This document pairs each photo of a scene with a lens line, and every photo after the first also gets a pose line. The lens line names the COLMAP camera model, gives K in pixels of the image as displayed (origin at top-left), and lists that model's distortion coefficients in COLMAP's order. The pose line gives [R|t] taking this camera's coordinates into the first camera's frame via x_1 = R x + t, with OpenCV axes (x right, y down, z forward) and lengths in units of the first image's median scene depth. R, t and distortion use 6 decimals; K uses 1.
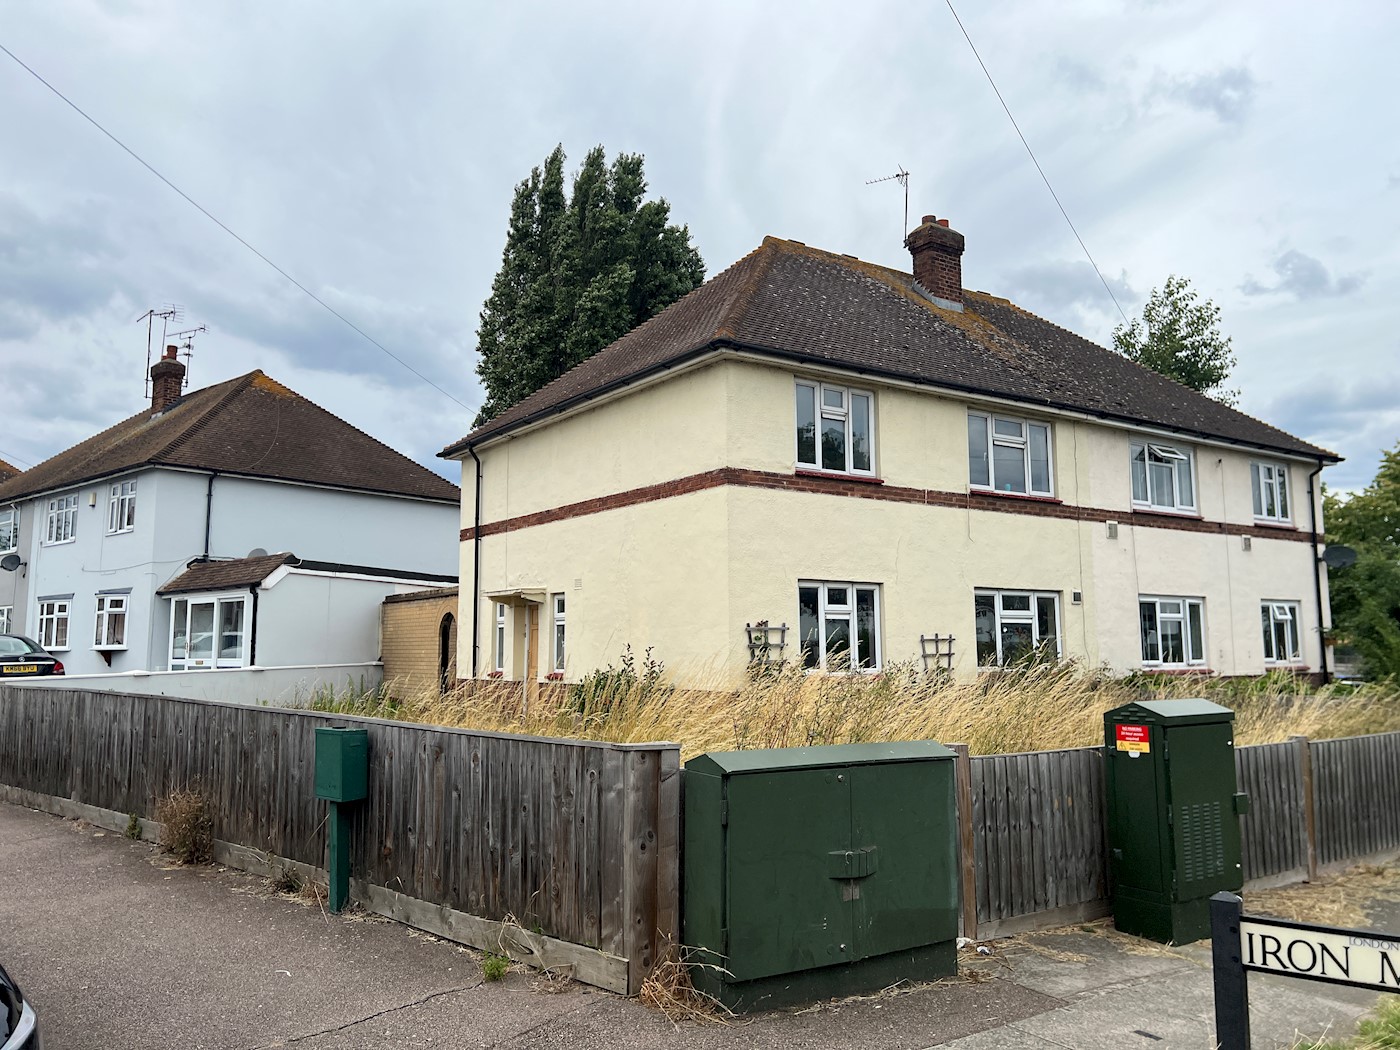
lens RADIAL K [[1045.1, 0, 700.0], [0, 1045.1, 525.0], [0, 0, 1]] dist [0.004317, 0.000859]
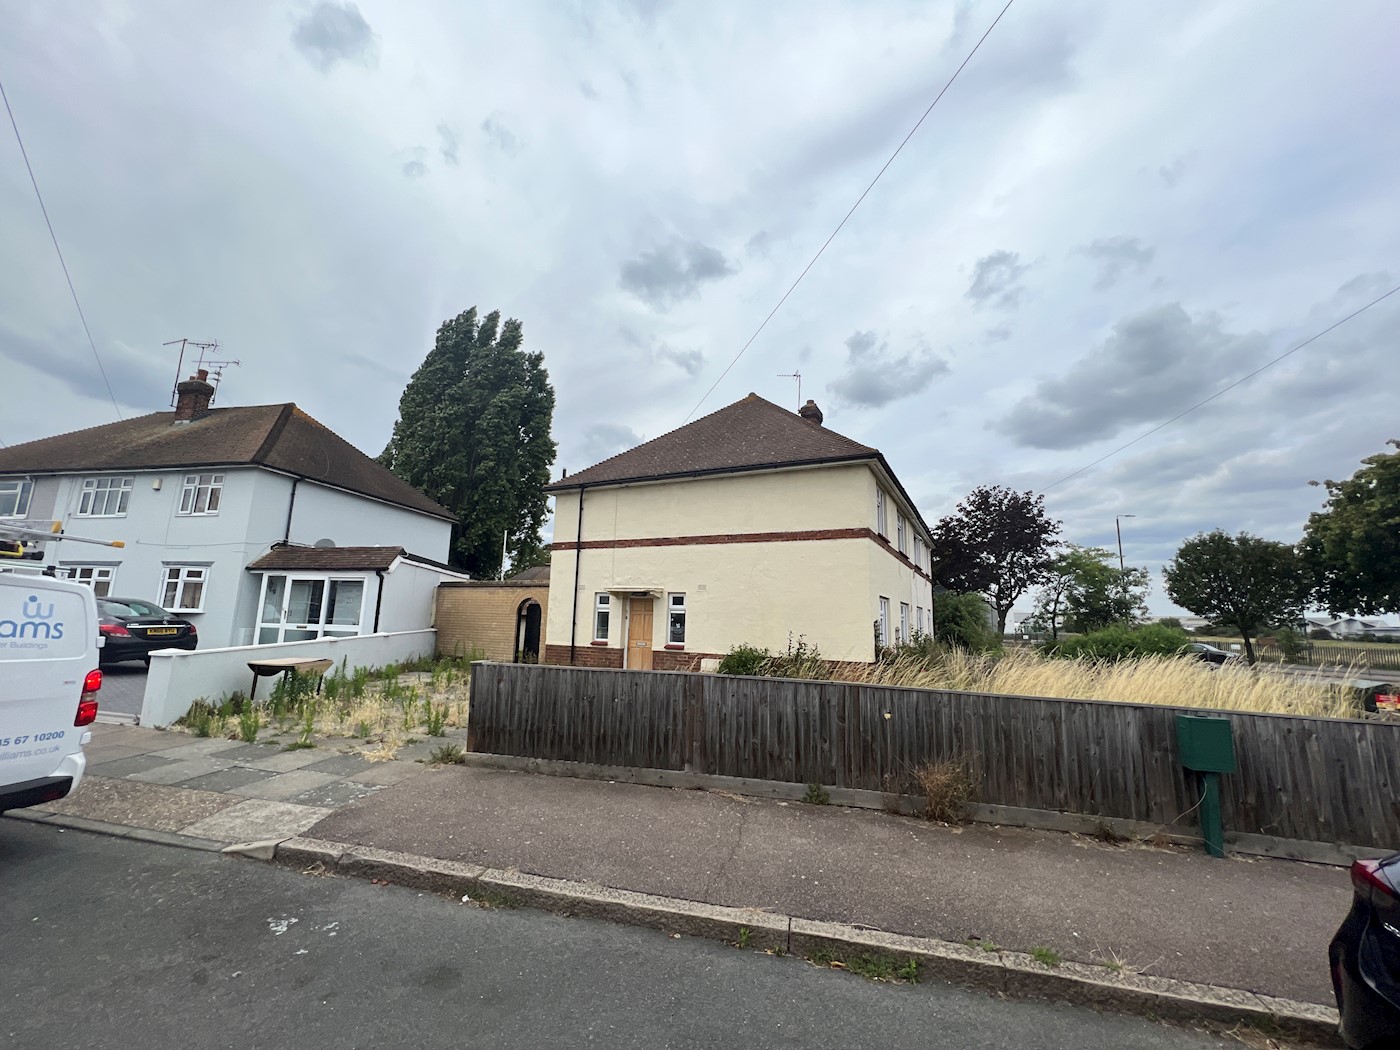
lens RADIAL K [[560.1, 0, 694.9], [0, 560.1, 524.0], [0, 0, 1]] dist [-0.000021, 0.000505]
pose [[0.888053, 0.108892, 0.446659, -0.343346], [-0.085944, 0.993739, -0.071392, 0.014930], [-0.451637, 0.025012, 0.891851, 0.172100]]
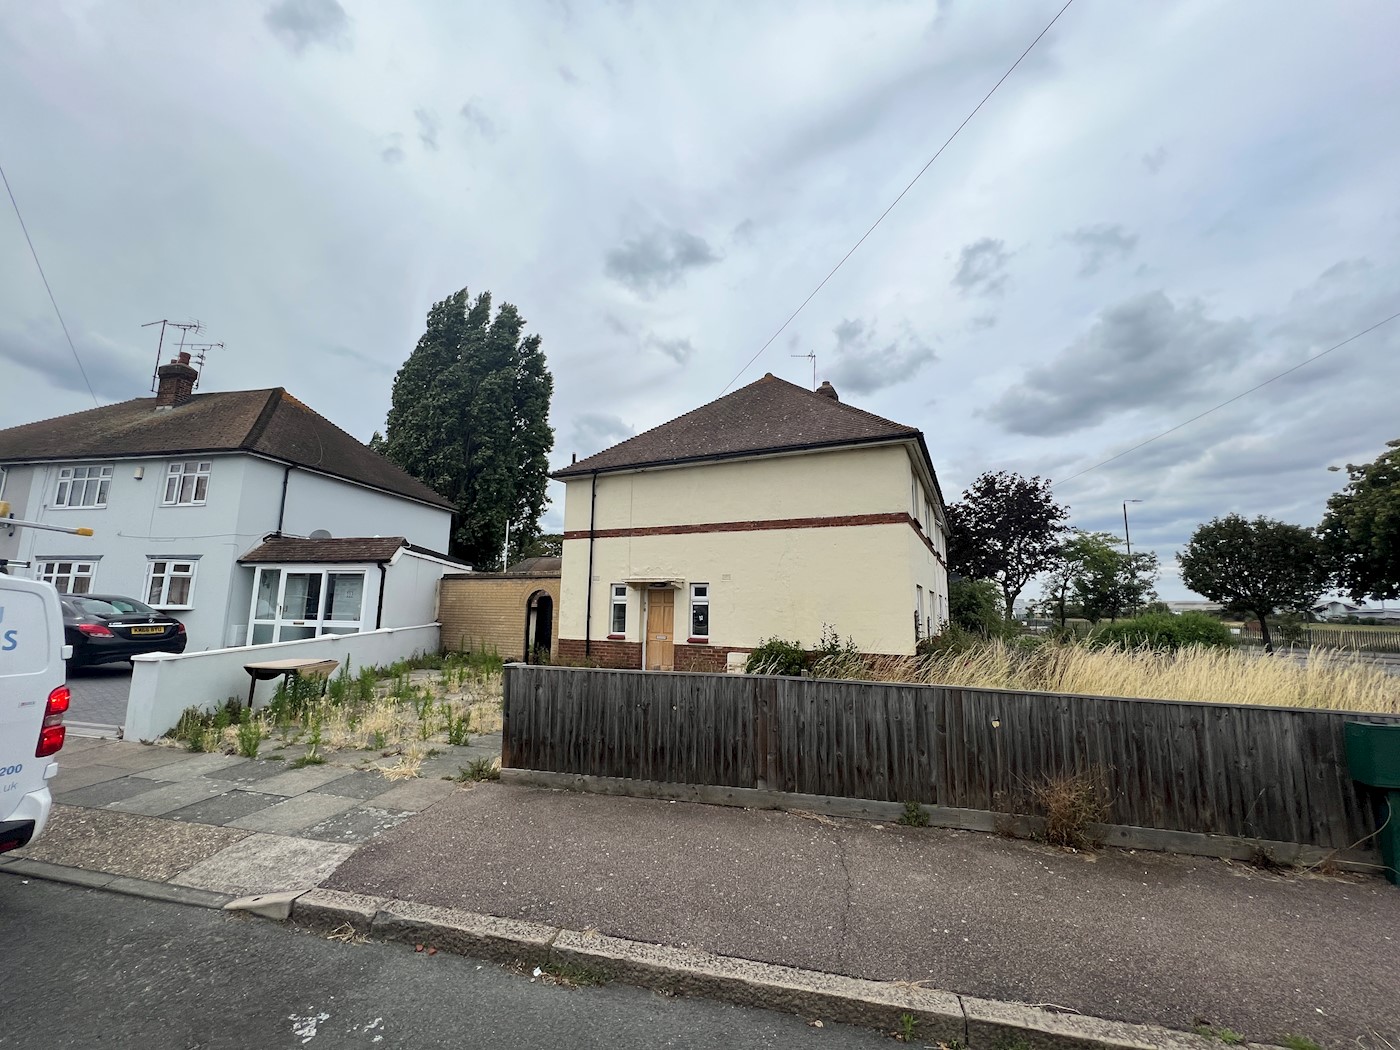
lens RADIAL K [[560.1, 0, 694.9], [0, 560.1, 524.0], [0, 0, 1]] dist [-0.000021, 0.000505]
pose [[0.882637, 0.093243, 0.460715, -0.354569], [-0.076969, 0.995568, -0.054033, 0.018255], [-0.463712, 0.012231, 0.885902, 0.215351]]
